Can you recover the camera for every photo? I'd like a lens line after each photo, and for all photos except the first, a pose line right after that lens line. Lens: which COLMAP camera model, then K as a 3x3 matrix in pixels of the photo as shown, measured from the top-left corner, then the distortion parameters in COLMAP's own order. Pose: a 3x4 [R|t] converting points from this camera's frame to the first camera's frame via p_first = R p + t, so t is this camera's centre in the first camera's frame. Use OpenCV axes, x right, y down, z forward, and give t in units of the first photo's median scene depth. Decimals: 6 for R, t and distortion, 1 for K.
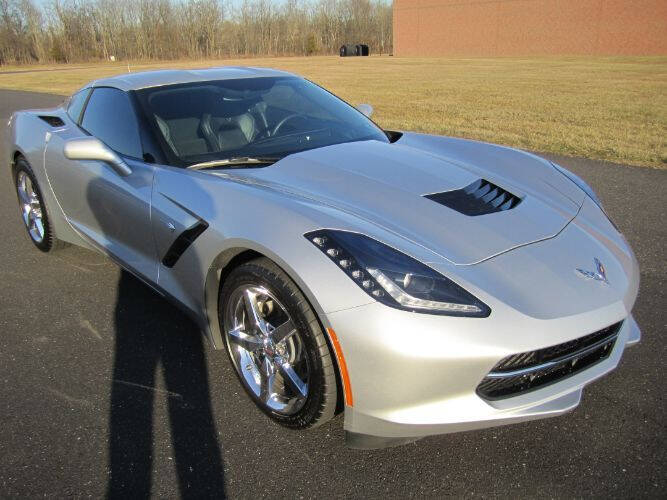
lens RADIAL K [[555.4, 0, 334.1], [0, 555.4, 254.4], [0, 0, 1]] dist [-0.059361, 0.016298]
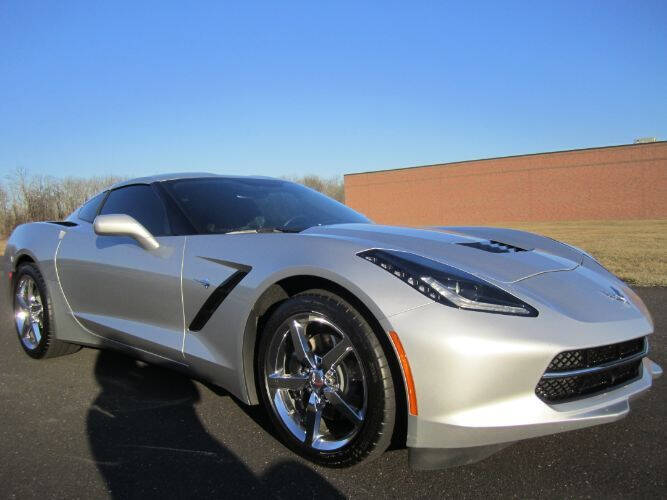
lens RADIAL K [[555.4, 0, 334.1], [0, 555.4, 254.4], [0, 0, 1]] dist [-0.059361, 0.016298]
pose [[0.996396, -0.019714, 0.082495, -0.092010], [0.043715, 0.952841, -0.300305, 0.141737], [-0.072685, 0.302829, 0.950269, -0.006067]]
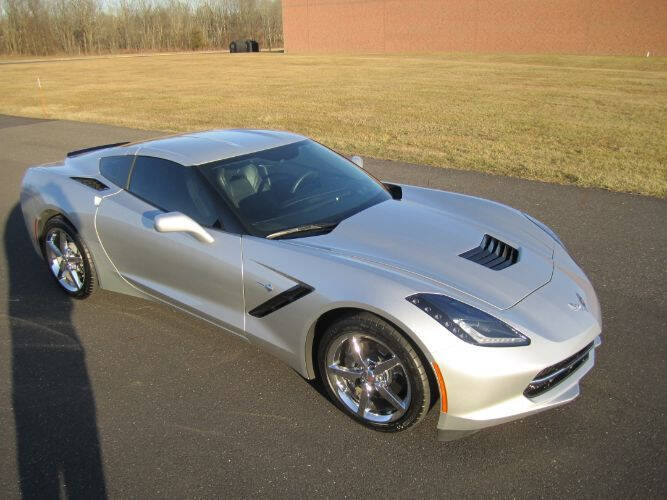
lens RADIAL K [[558.4, 0, 333.1], [0, 558.4, 257.6], [0, 0, 1]] dist [-0.078298, 0.045820]
pose [[0.980899, -0.062401, 0.184236, -0.247960], [0.059055, 0.997976, 0.023602, -0.092449], [-0.185335, -0.012271, 0.982599, -0.191158]]
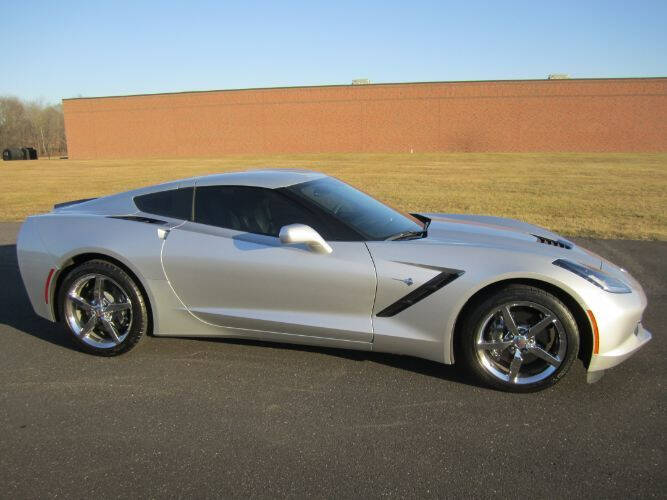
lens RADIAL K [[566.6, 0, 317.1], [0, 566.6, 250.5], [0, 0, 1]] dist [-0.071894, 0.002854]
pose [[0.847806, -0.091434, 0.522365, -0.788832], [0.183971, 0.974562, -0.128001, 0.007680], [-0.497373, 0.204620, 0.843060, -0.056366]]
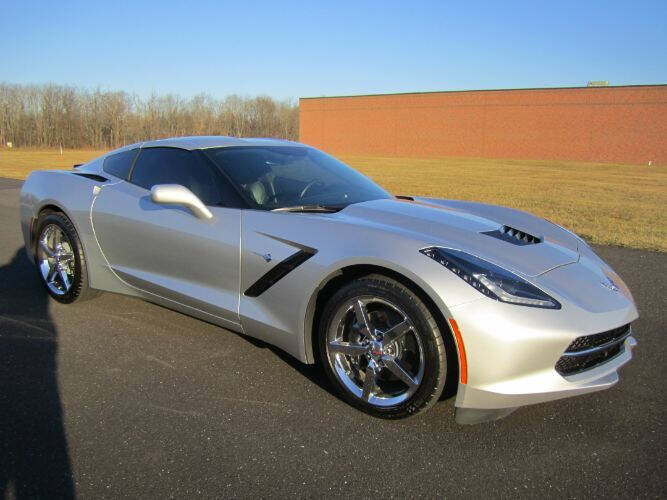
lens RADIAL K [[555.4, 0, 334.1], [0, 555.4, 254.4], [0, 0, 1]] dist [-0.059361, 0.016298]
pose [[0.984193, 0.007598, 0.176935, -0.236665], [0.021763, 0.986318, -0.163409, 0.089264], [-0.175756, 0.164677, 0.970562, -0.105616]]
